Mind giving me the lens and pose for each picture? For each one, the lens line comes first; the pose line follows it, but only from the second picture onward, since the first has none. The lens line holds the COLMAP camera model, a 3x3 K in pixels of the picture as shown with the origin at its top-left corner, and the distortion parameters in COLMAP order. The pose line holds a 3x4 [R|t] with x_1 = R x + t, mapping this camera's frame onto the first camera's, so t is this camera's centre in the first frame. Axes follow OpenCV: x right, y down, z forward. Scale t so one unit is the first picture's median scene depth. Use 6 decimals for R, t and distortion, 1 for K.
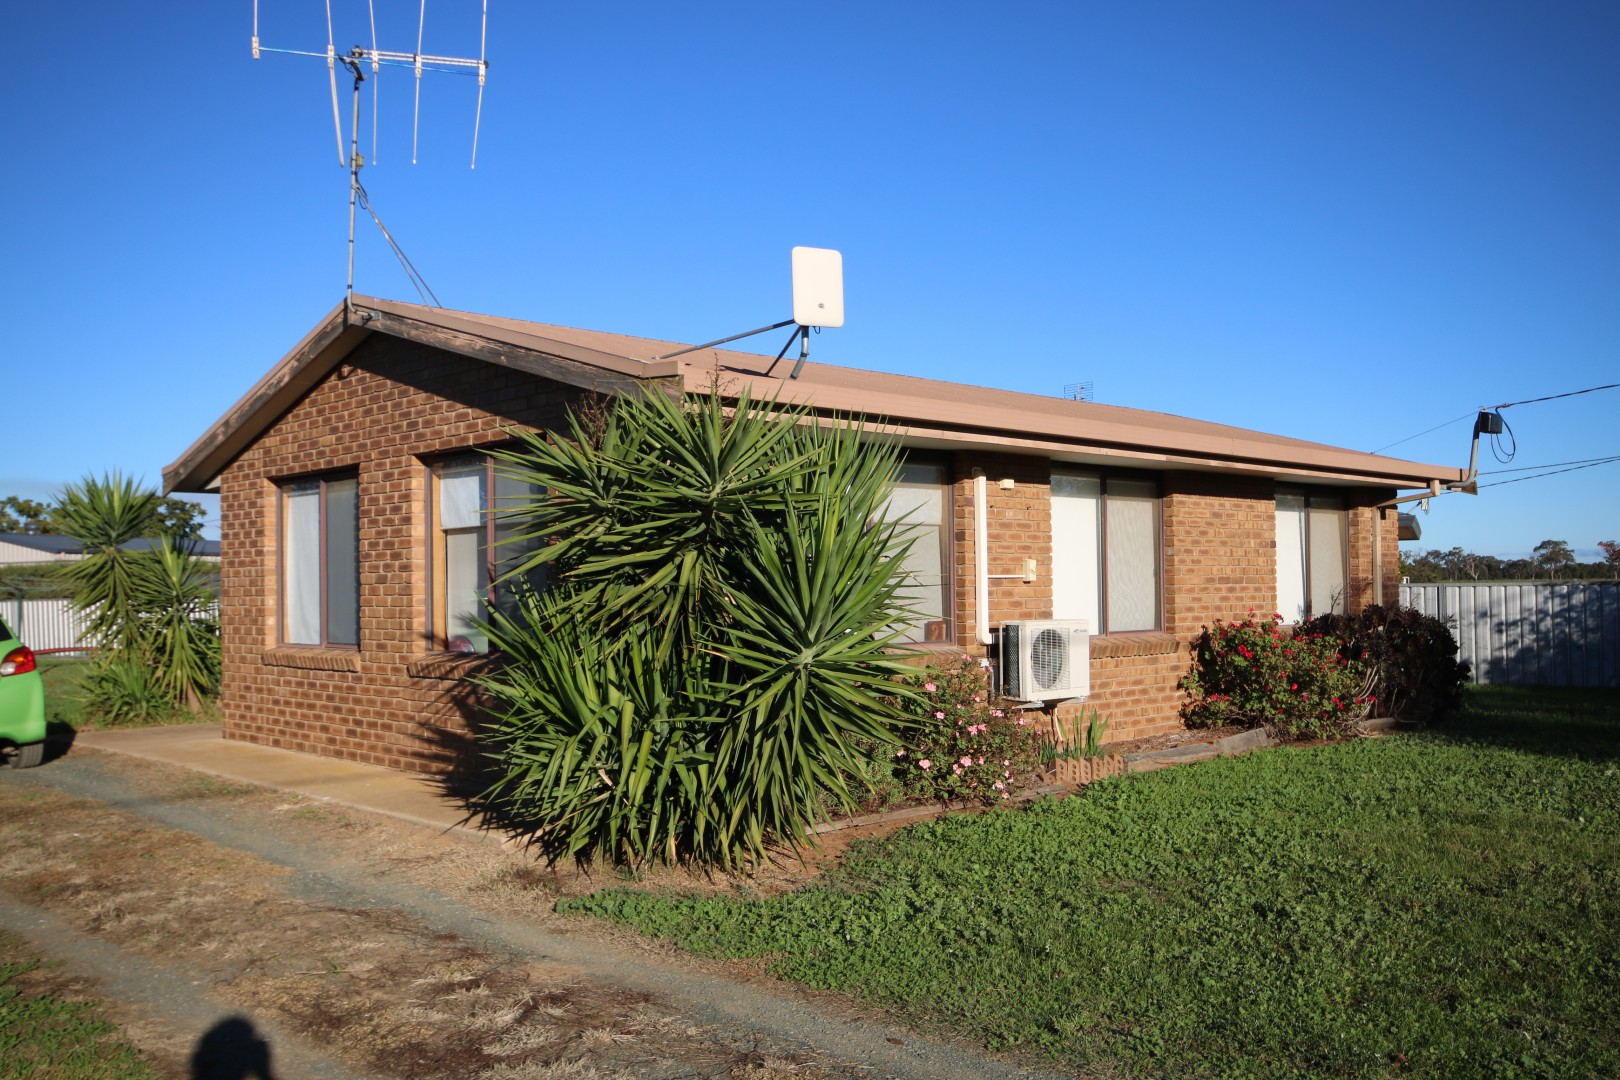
lens RADIAL K [[1384.7, 0, 811.6], [0, 1384.7, 542.0], [0, 0, 1]] dist [0.006803, 0.004834]
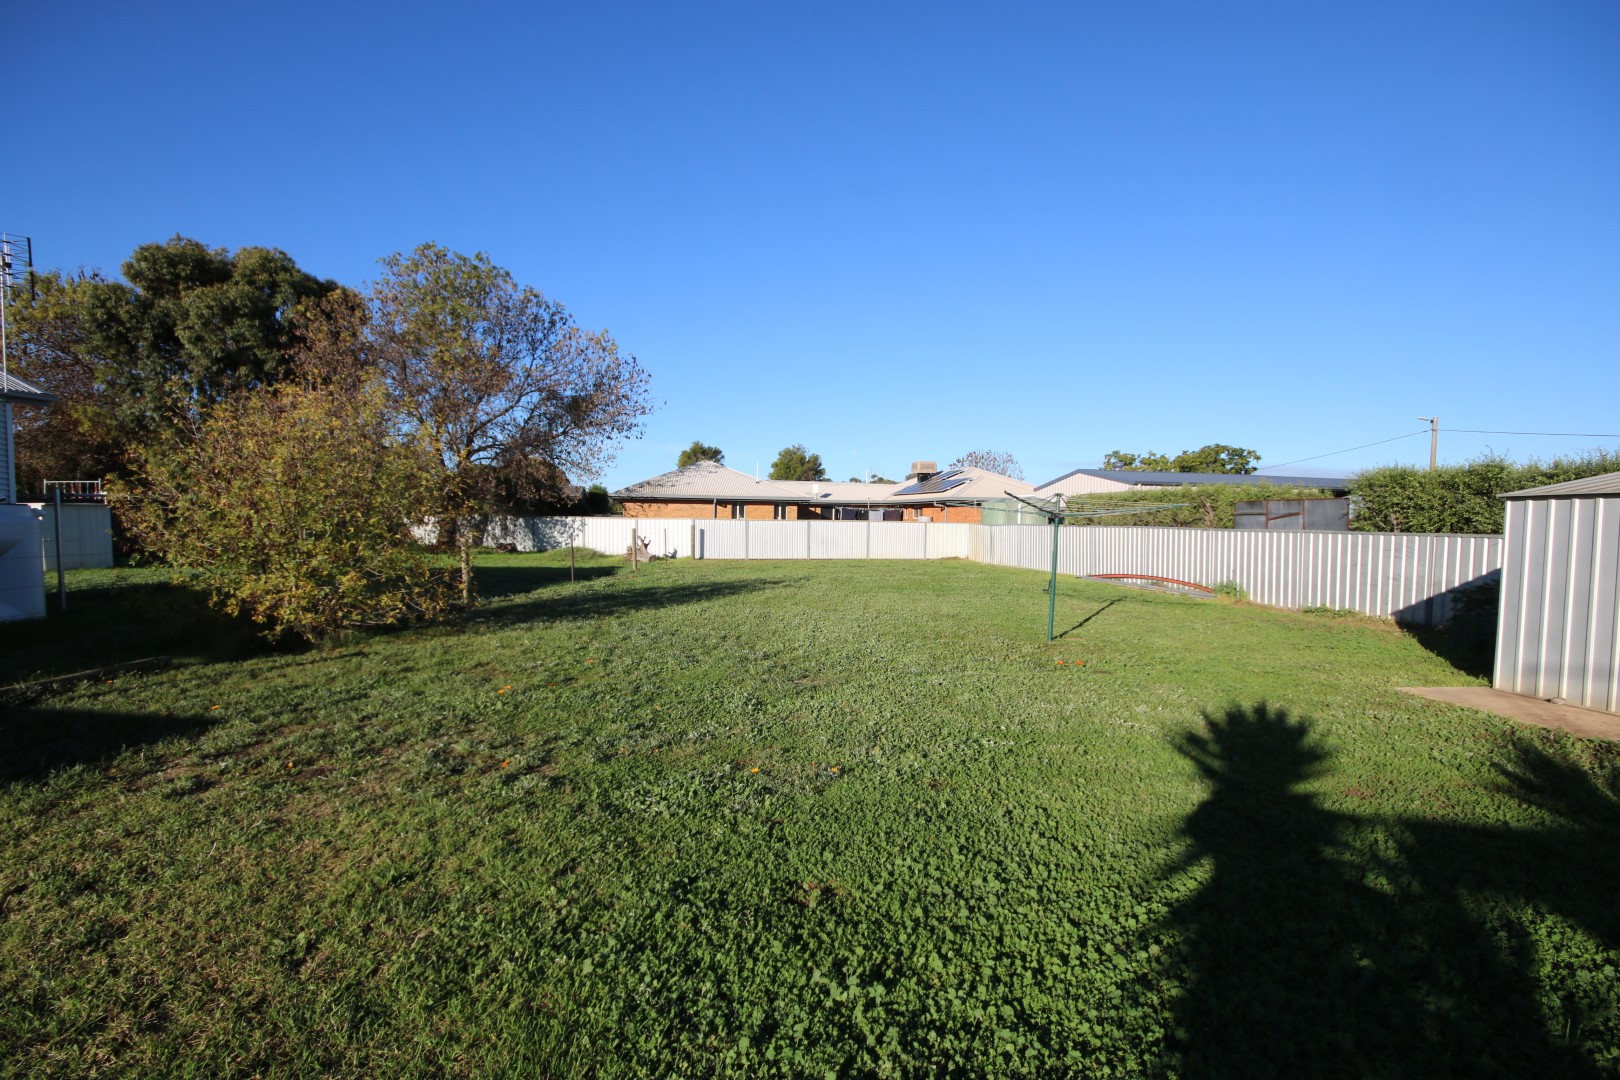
lens RADIAL K [[735.8, 0, 809.5], [0, 735.8, 544.1], [0, 0, 1]] dist [-0.008878, -0.000530]
pose [[0.589902, 0.052115, -0.805791, -0.625831], [0.003625, 0.997734, 0.067182, 0.043485], [0.807466, -0.042552, 0.588377, 1.259691]]
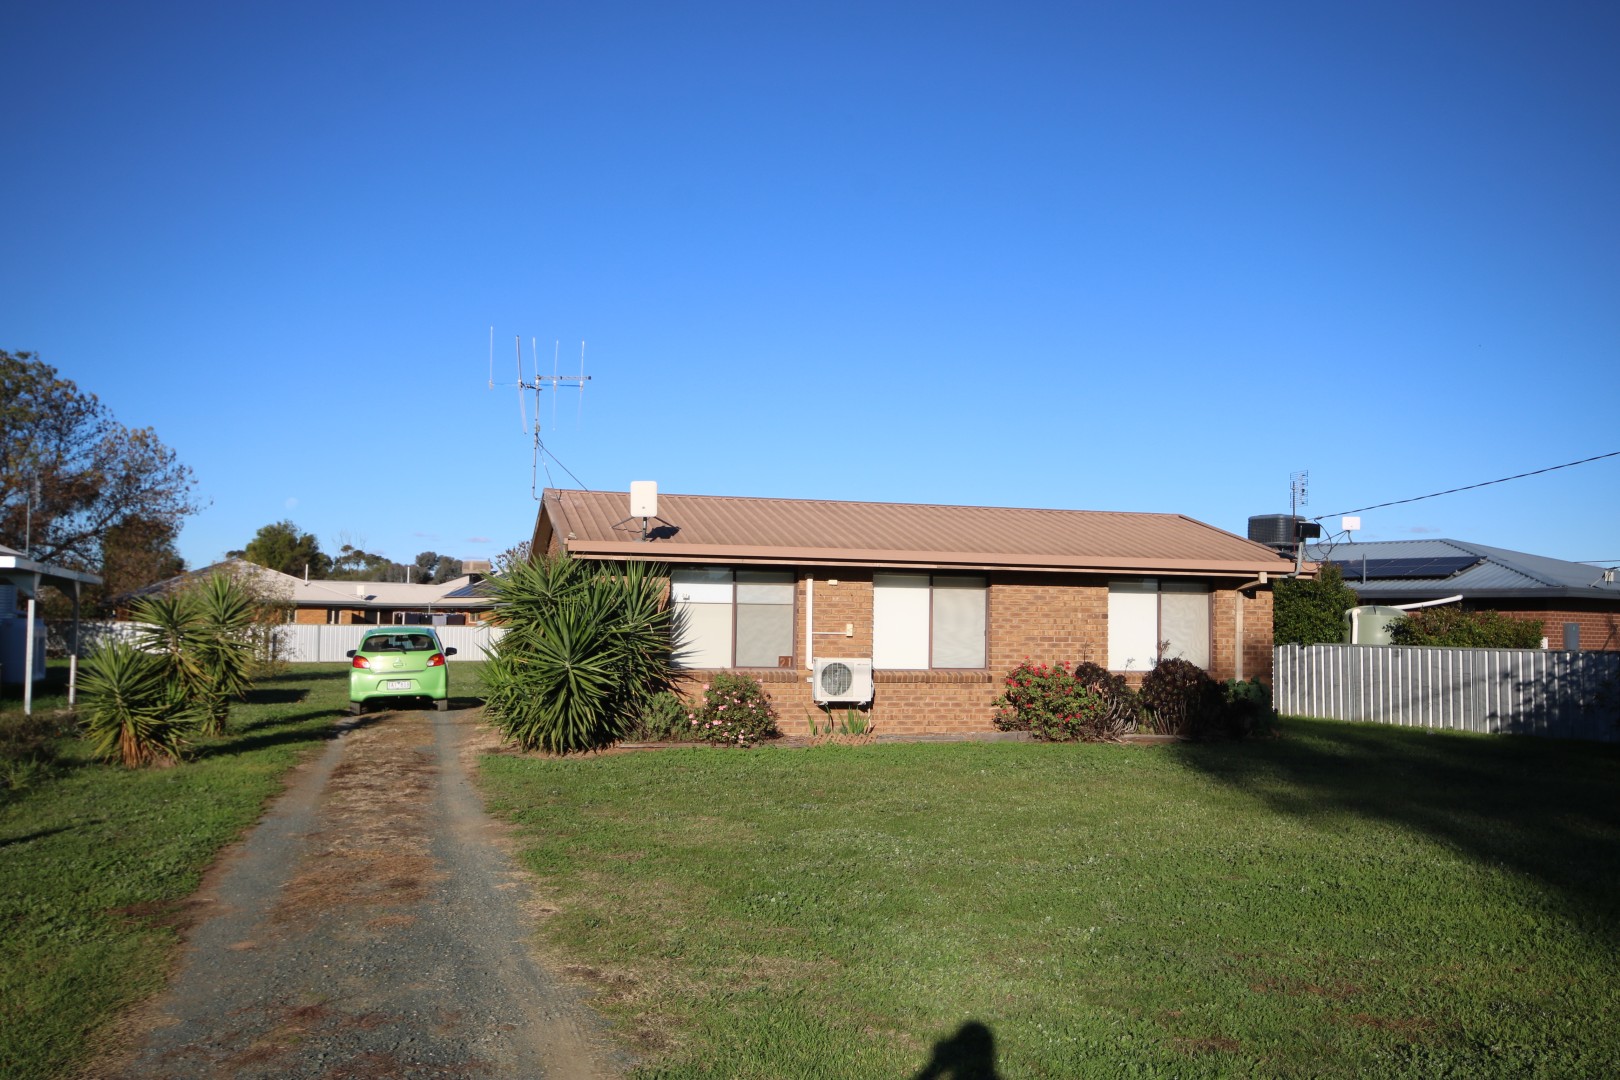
lens RADIAL K [[1384.7, 0, 808.0], [0, 1384.7, 537.2], [0, 0, 1]] dist [0.006803, 0.004834]
pose [[0.873046, -0.005853, -0.487603, 0.819882], [-0.008887, 0.999571, -0.027911, -0.041049], [0.487557, 0.028701, 0.872619, -0.493790]]
